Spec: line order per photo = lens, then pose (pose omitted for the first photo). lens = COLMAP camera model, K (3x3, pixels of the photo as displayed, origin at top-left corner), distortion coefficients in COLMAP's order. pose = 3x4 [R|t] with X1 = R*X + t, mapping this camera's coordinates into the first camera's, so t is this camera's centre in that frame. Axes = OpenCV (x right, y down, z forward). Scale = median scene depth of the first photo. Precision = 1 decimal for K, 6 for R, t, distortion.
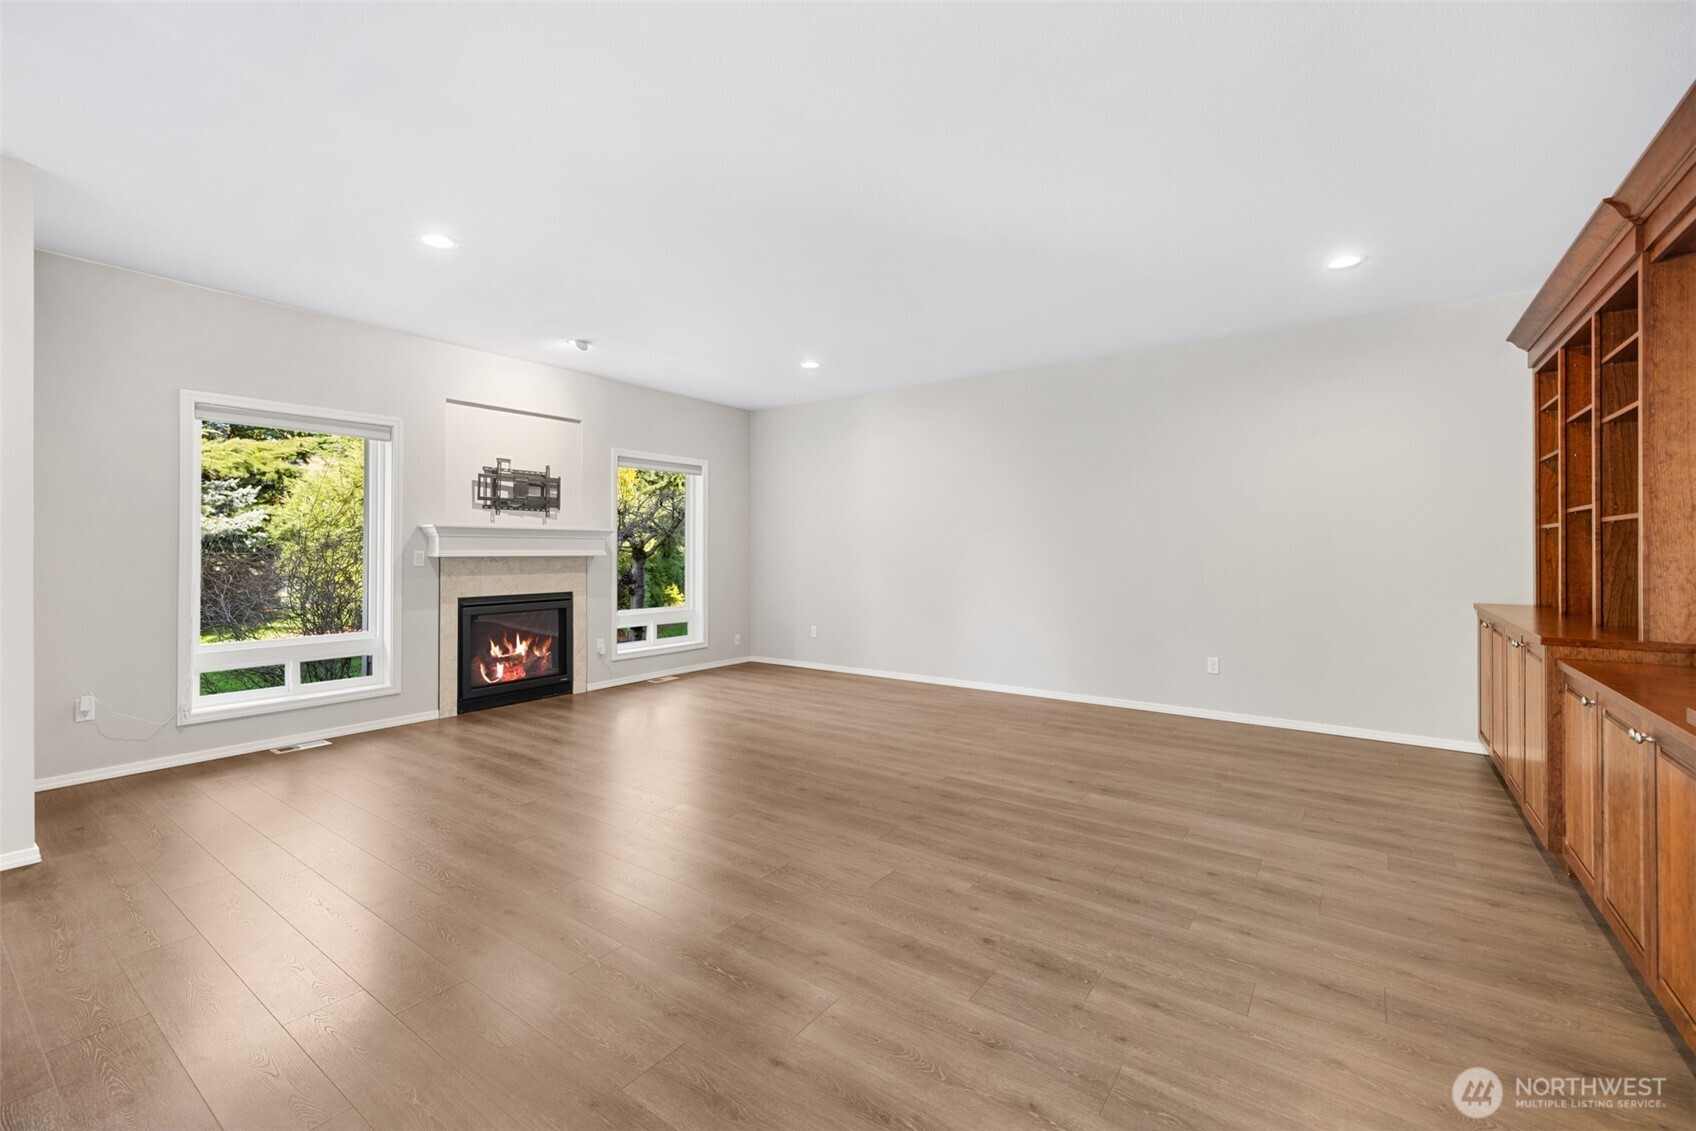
lens RADIAL K [[718.4, 0, 841.3], [0, 718.4, 545.3], [0, 0, 1]] dist [0.001334, 0.000029]
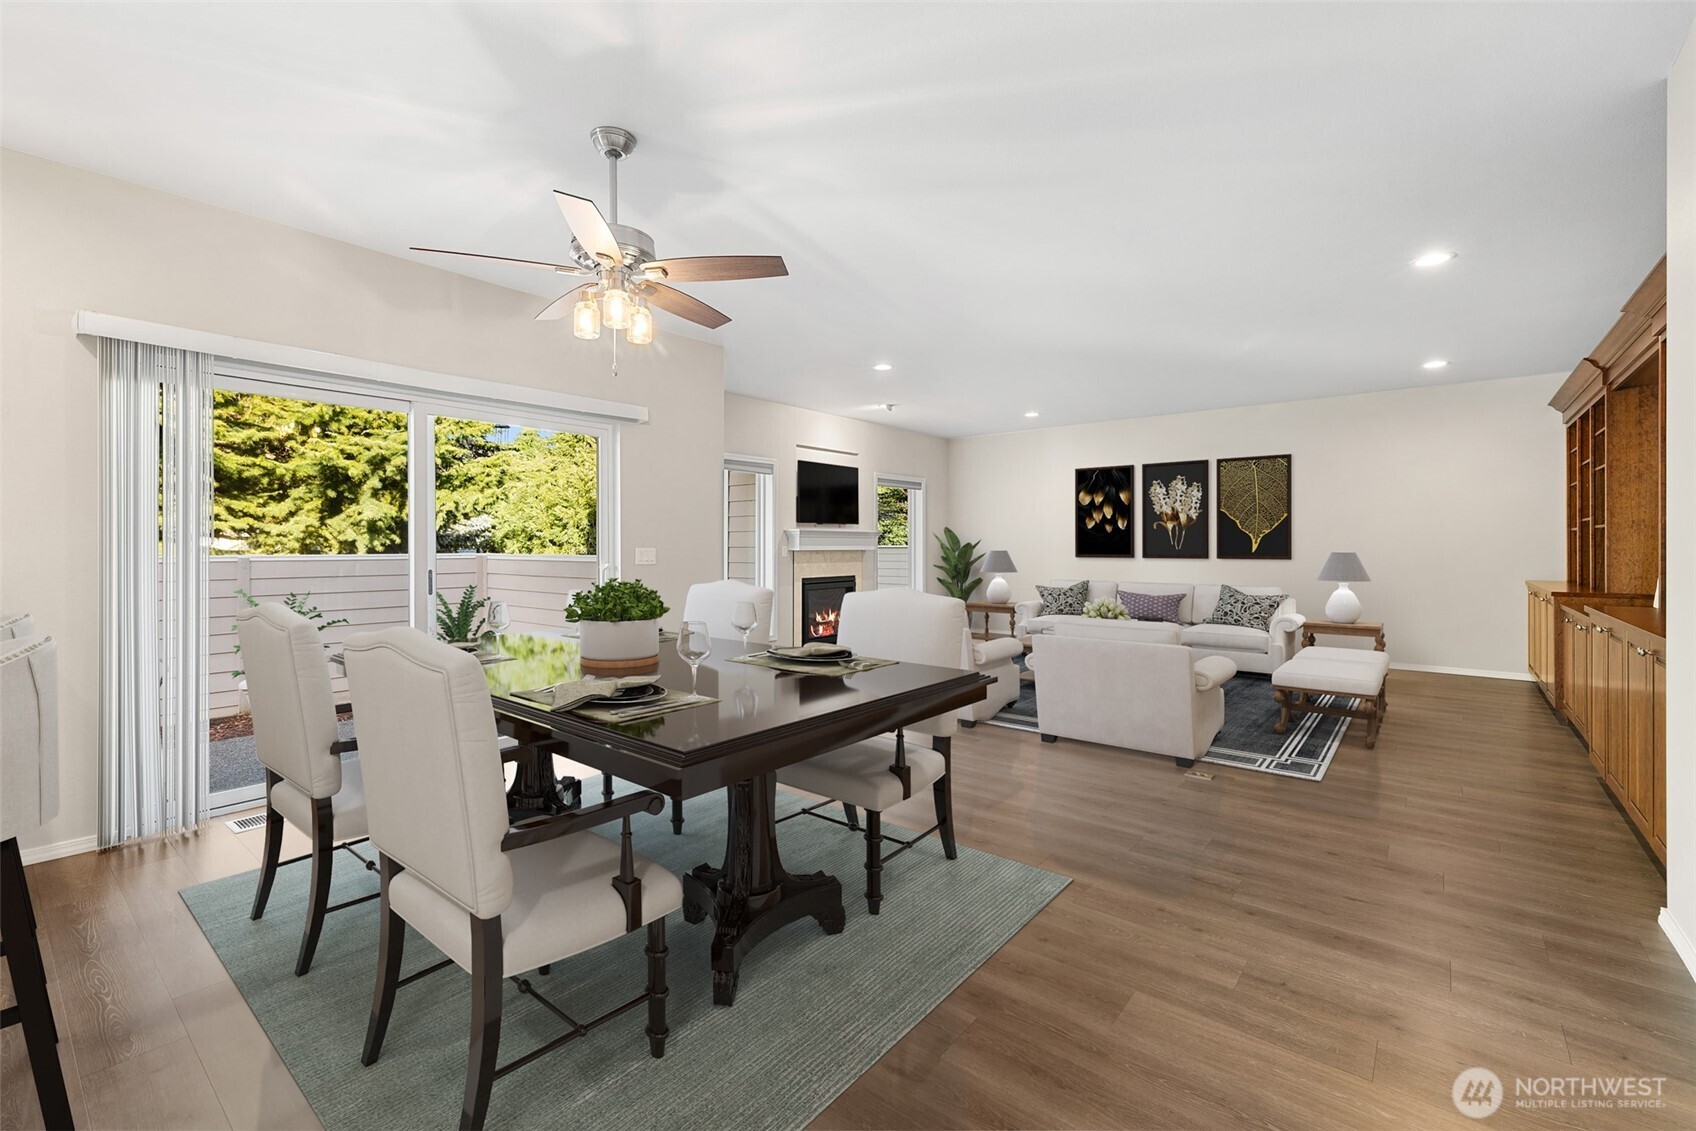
lens RADIAL K [[718.4, 0, 841.3], [0, 718.4, 545.3], [0, 0, 1]] dist [0.001334, 0.000029]
pose [[0.997698, -0.001631, -0.067787, -0.484709], [0.001937, 0.999988, 0.004448, -0.001931], [0.067779, -0.004569, 0.997690, -0.651816]]
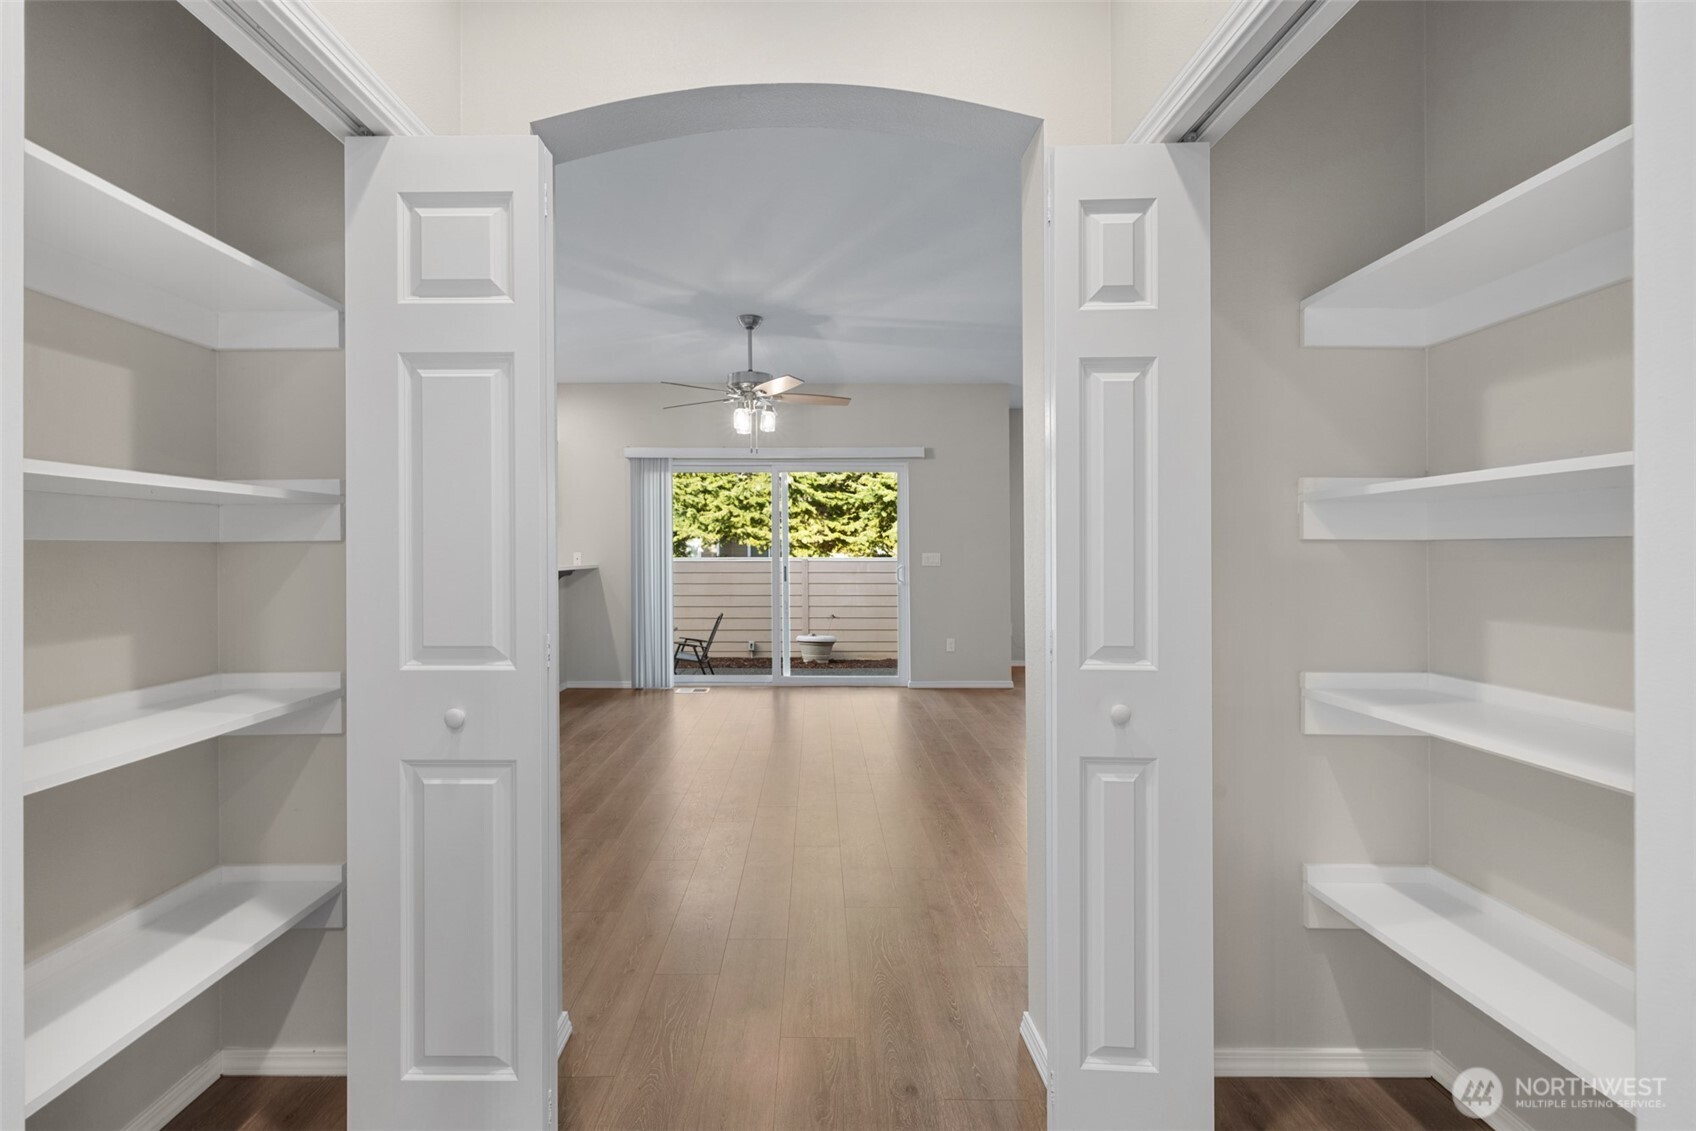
lens RADIAL K [[729.1, 0, 836.7], [0, 729.1, 549.6], [0, 0, 1]] dist [-0.005954, 0.000200]
pose [[0.604500, -0.003454, -0.796598, 0.288110], [0.005444, 0.999985, -0.000205, -0.001908], [0.796587, -0.004213, 0.604510, -0.602004]]
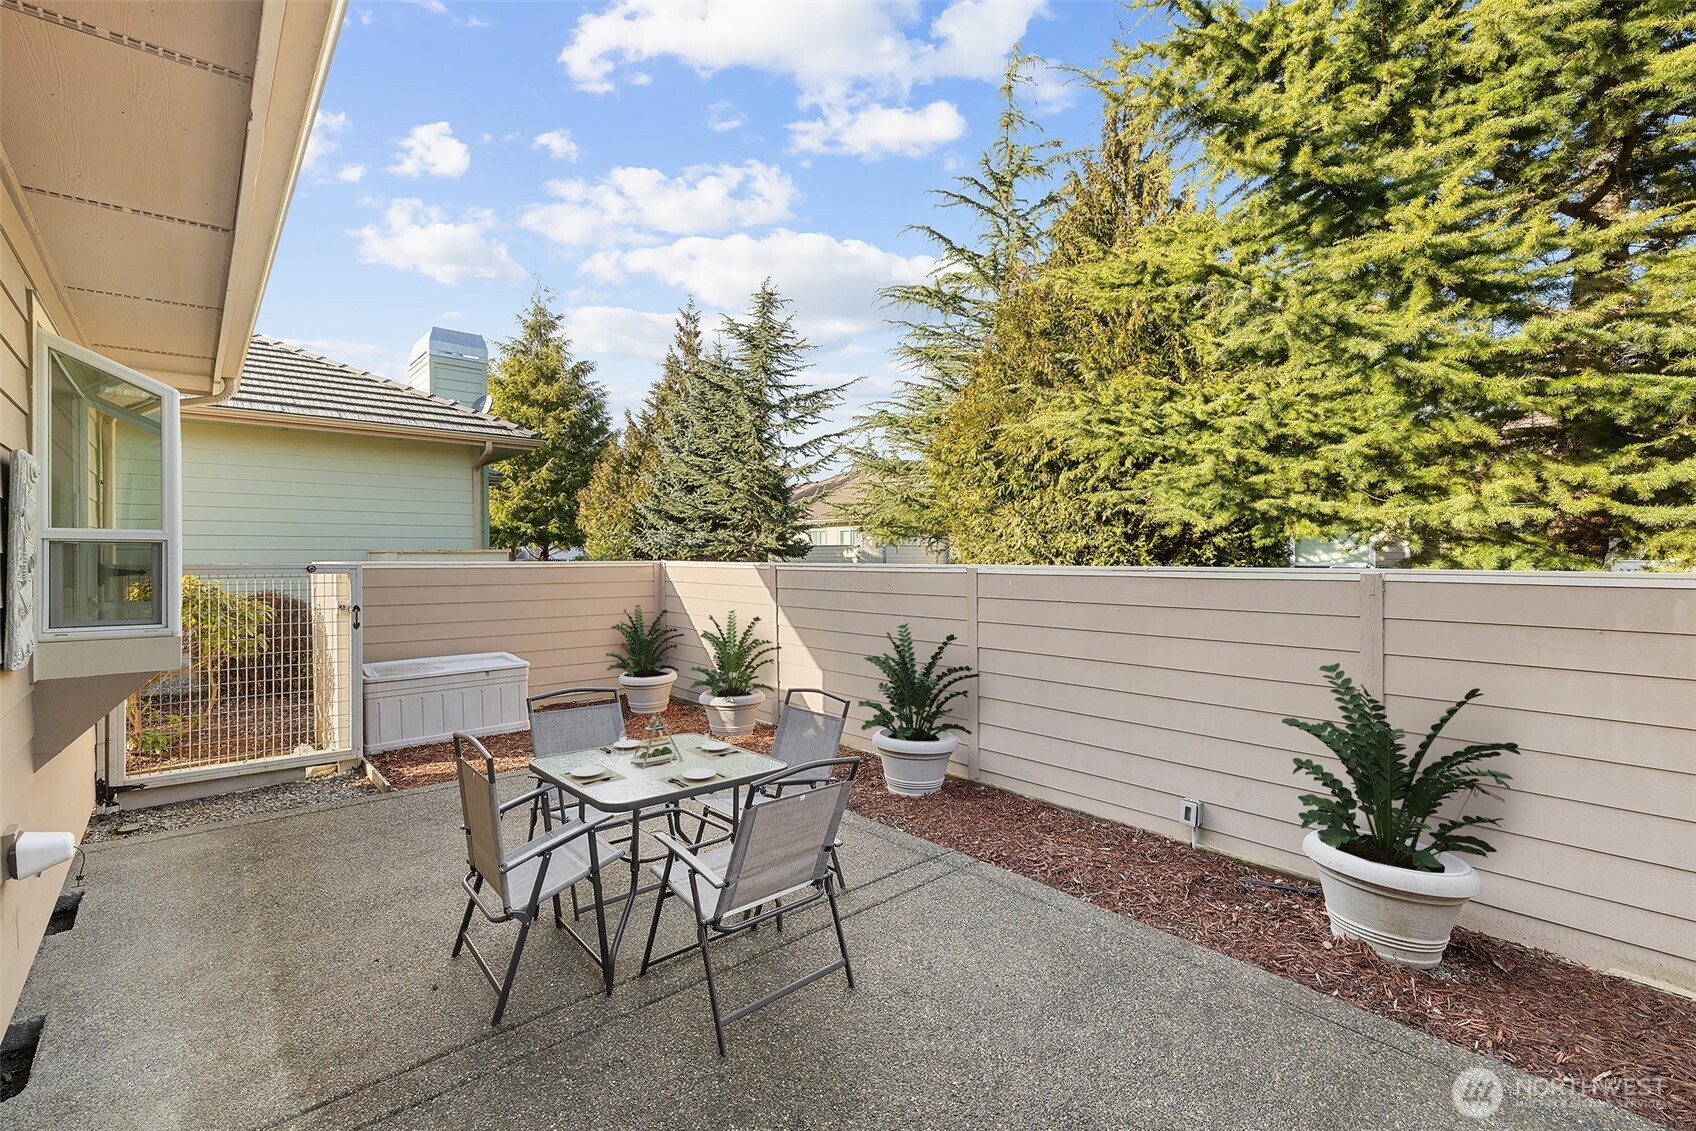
lens RADIAL K [[729.1, 0, 836.7], [0, 729.1, 549.6], [0, 0, 1]] dist [-0.005954, 0.000200]
pose [[-0.228852, -0.008227, -0.973427, -1.083256], [0.004546, 0.999944, -0.009520, 0.013115], [0.973451, -0.006603, -0.228801, 0.605312]]
